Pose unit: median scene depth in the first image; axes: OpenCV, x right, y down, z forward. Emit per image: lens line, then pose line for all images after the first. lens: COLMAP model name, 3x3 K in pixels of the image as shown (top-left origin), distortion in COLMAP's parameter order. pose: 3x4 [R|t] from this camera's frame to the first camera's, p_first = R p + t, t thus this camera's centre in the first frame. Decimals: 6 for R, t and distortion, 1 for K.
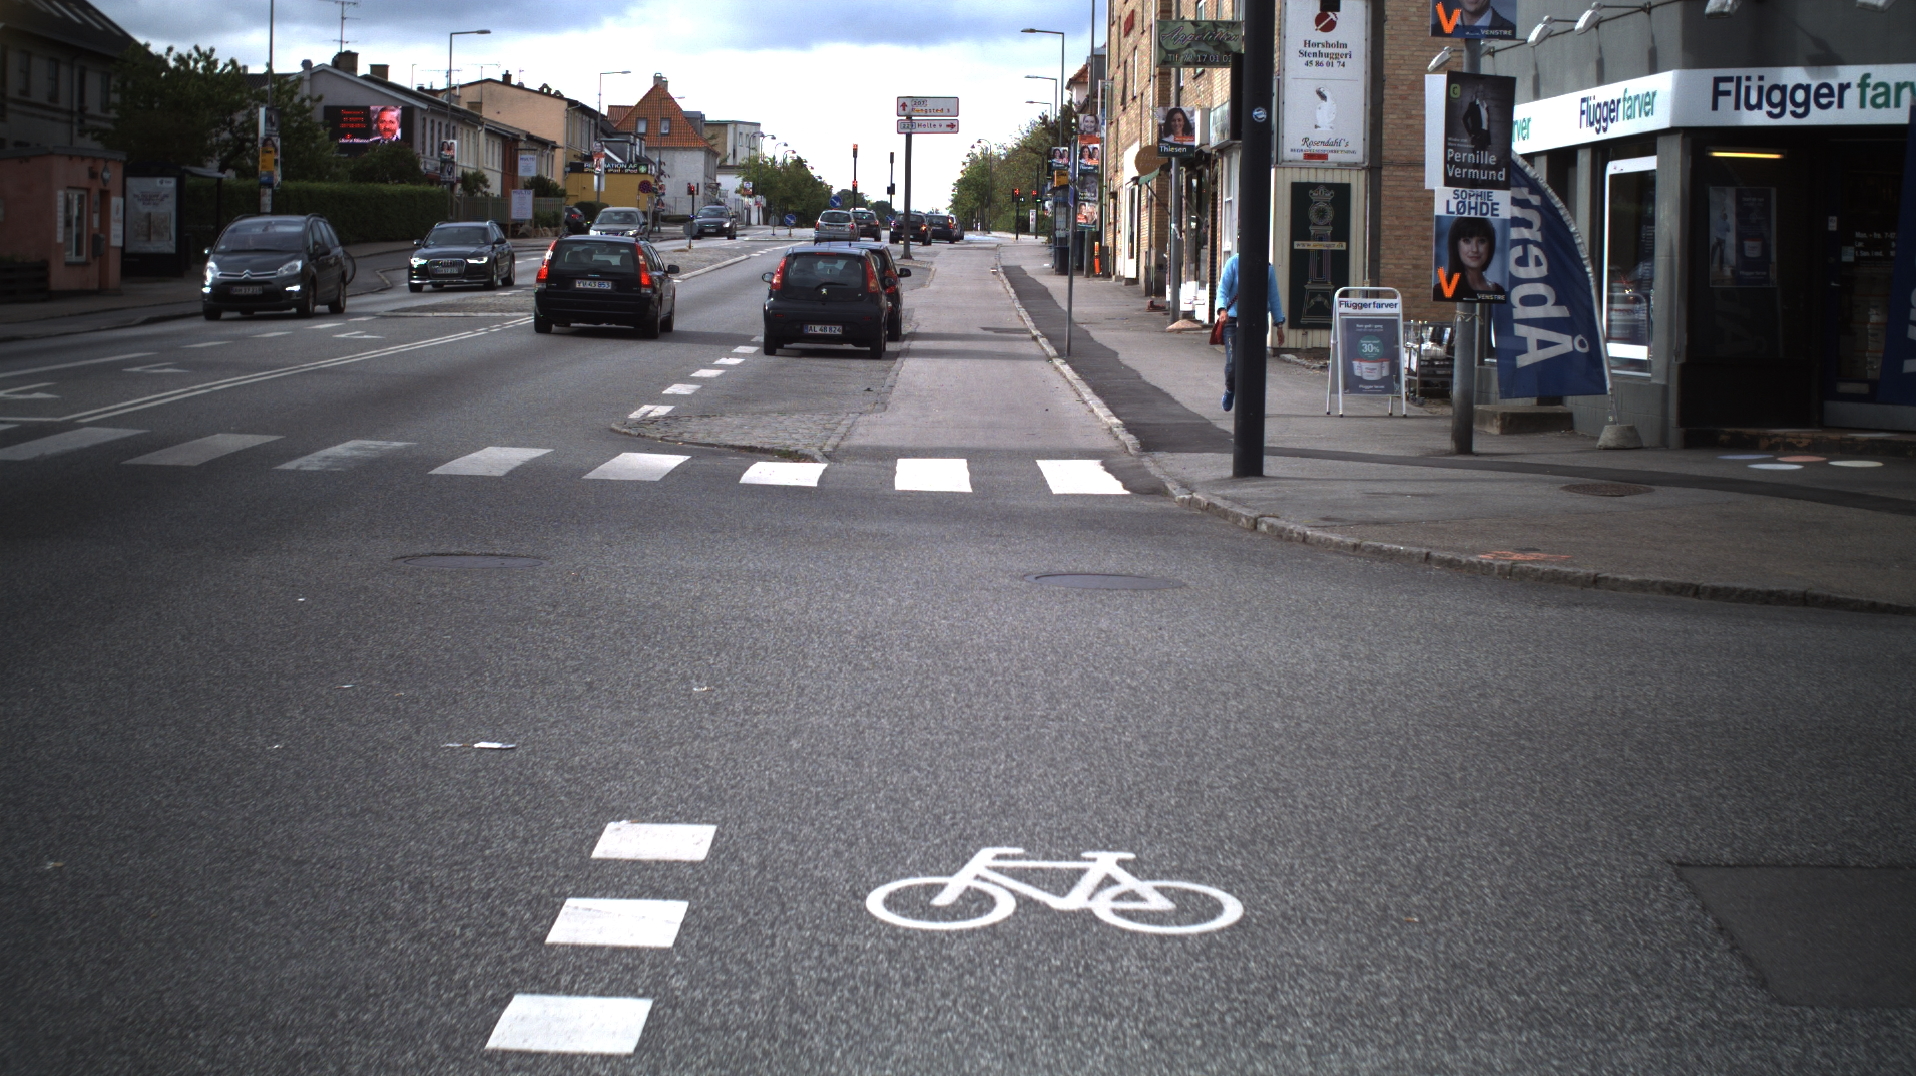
lens RADIAL K [[3362.5, 0, 958.0], [0, 3362.5, 538.0], [0, 0, 1]] dist [-0.301885, 0.395285]
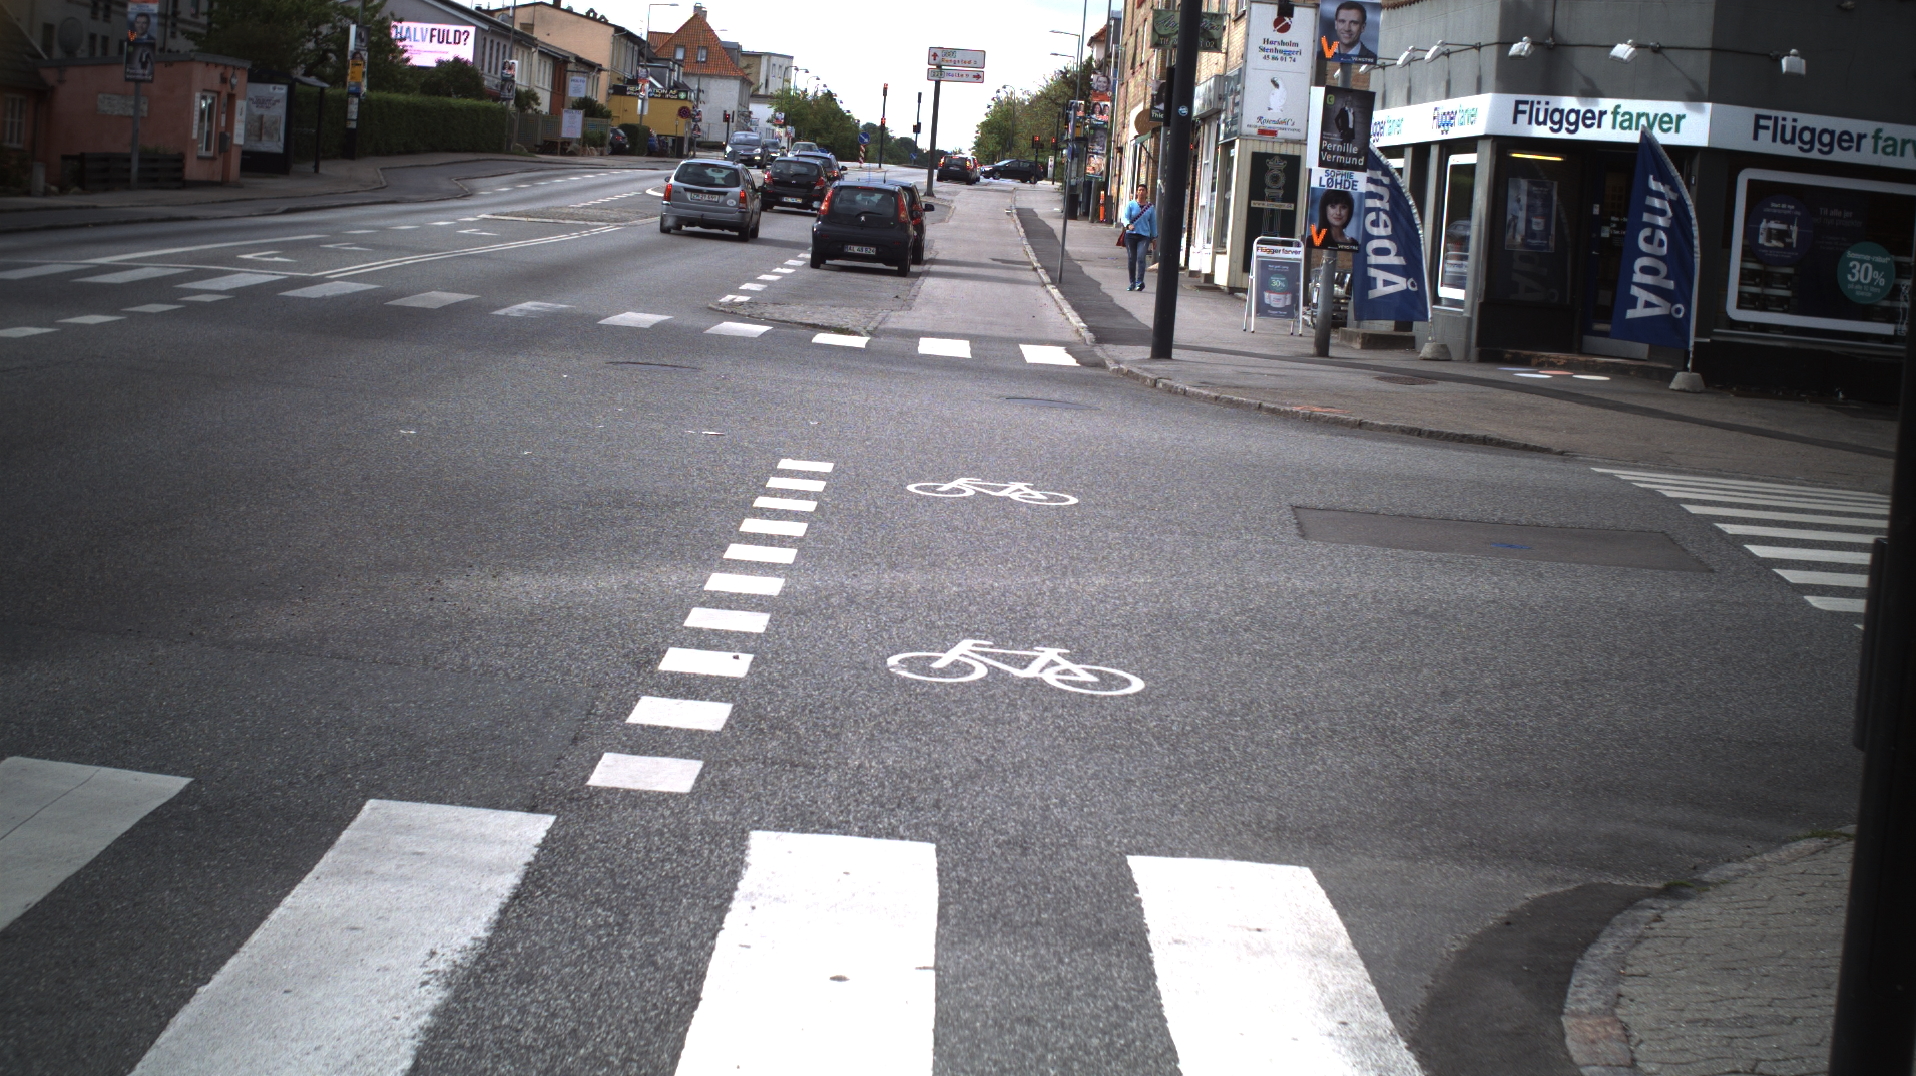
lens RADIAL K [[3362.5, 0, 958.0], [0, 3362.5, 538.0], [0, 0, 1]] dist [-0.301885, 0.395285]
pose [[0.998245, 0.059224, 0.000013, 0.001297], [-0.059215, 0.998085, 0.017863, 0.016513], [0.001045, -0.017832, 0.999840, -0.195753]]
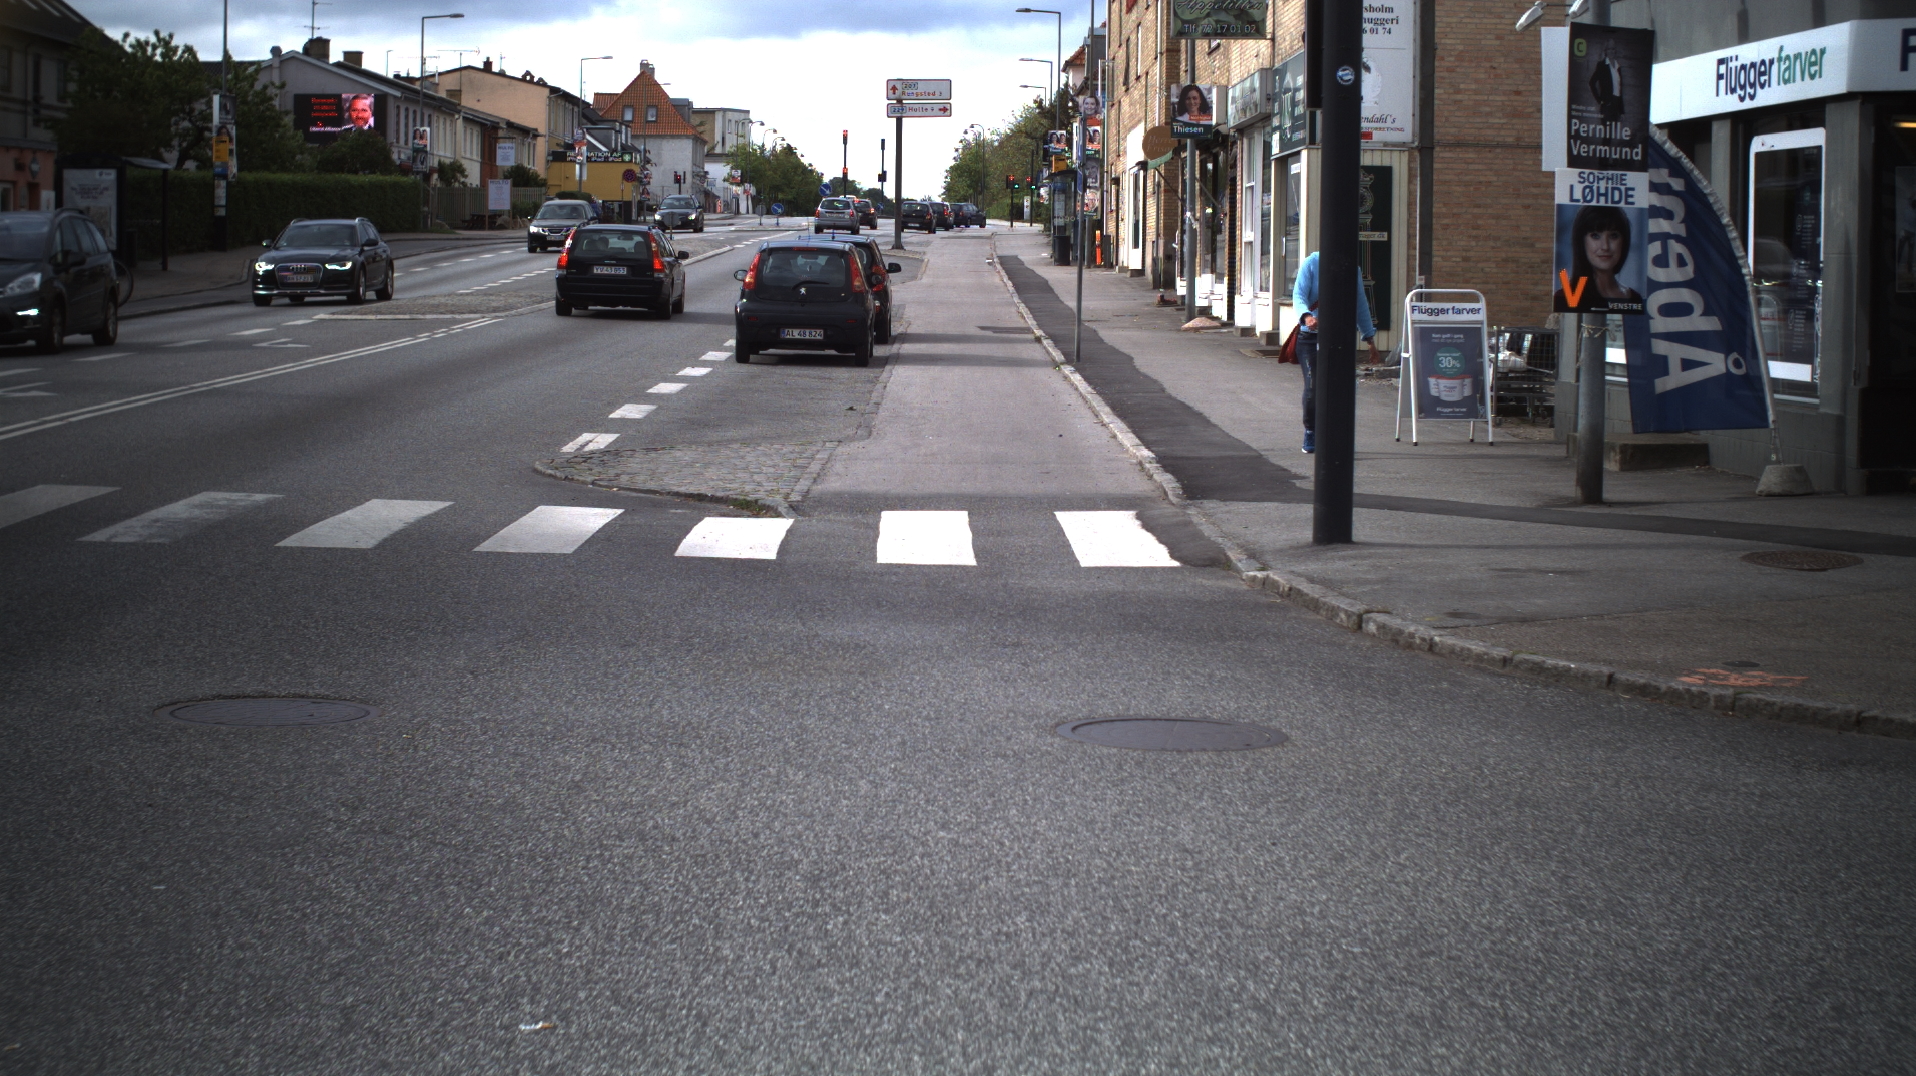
lens RADIAL K [[3362.5, 0, 958.0], [0, 3362.5, 538.0], [0, 0, 1]] dist [-0.301885, 0.395285]
pose [[0.999978, -0.006473, 0.001577, -0.000531], [0.006466, 0.999972, 0.003861, -0.009944], [-0.001602, -0.003851, 0.999991, 0.097877]]
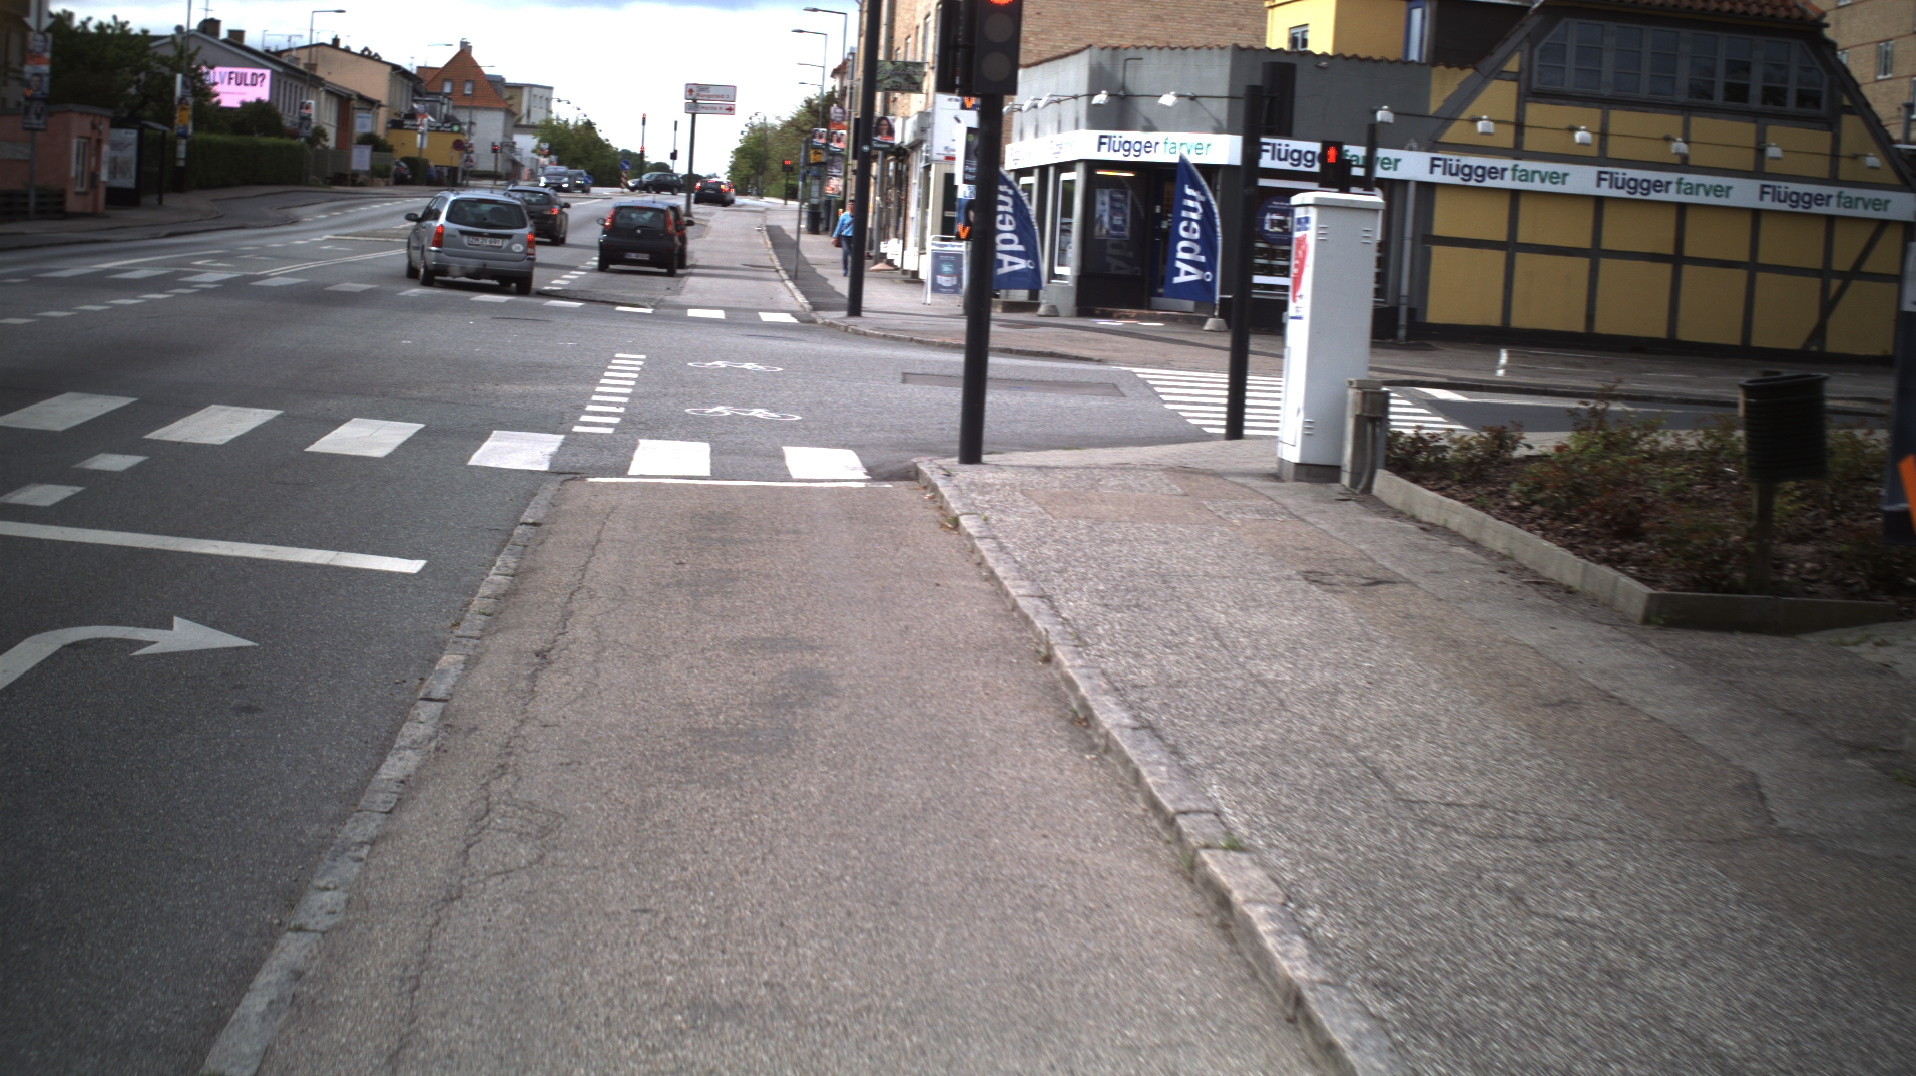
lens RADIAL K [[3362.5, 0, 958.0], [0, 3362.5, 538.0], [0, 0, 1]] dist [-0.301885, 0.395285]
pose [[0.996850, 0.037247, 0.070021, 0.003407], [-0.037905, 0.999249, 0.008083, 0.044317], [-0.069667, -0.010712, 0.997513, -0.491030]]
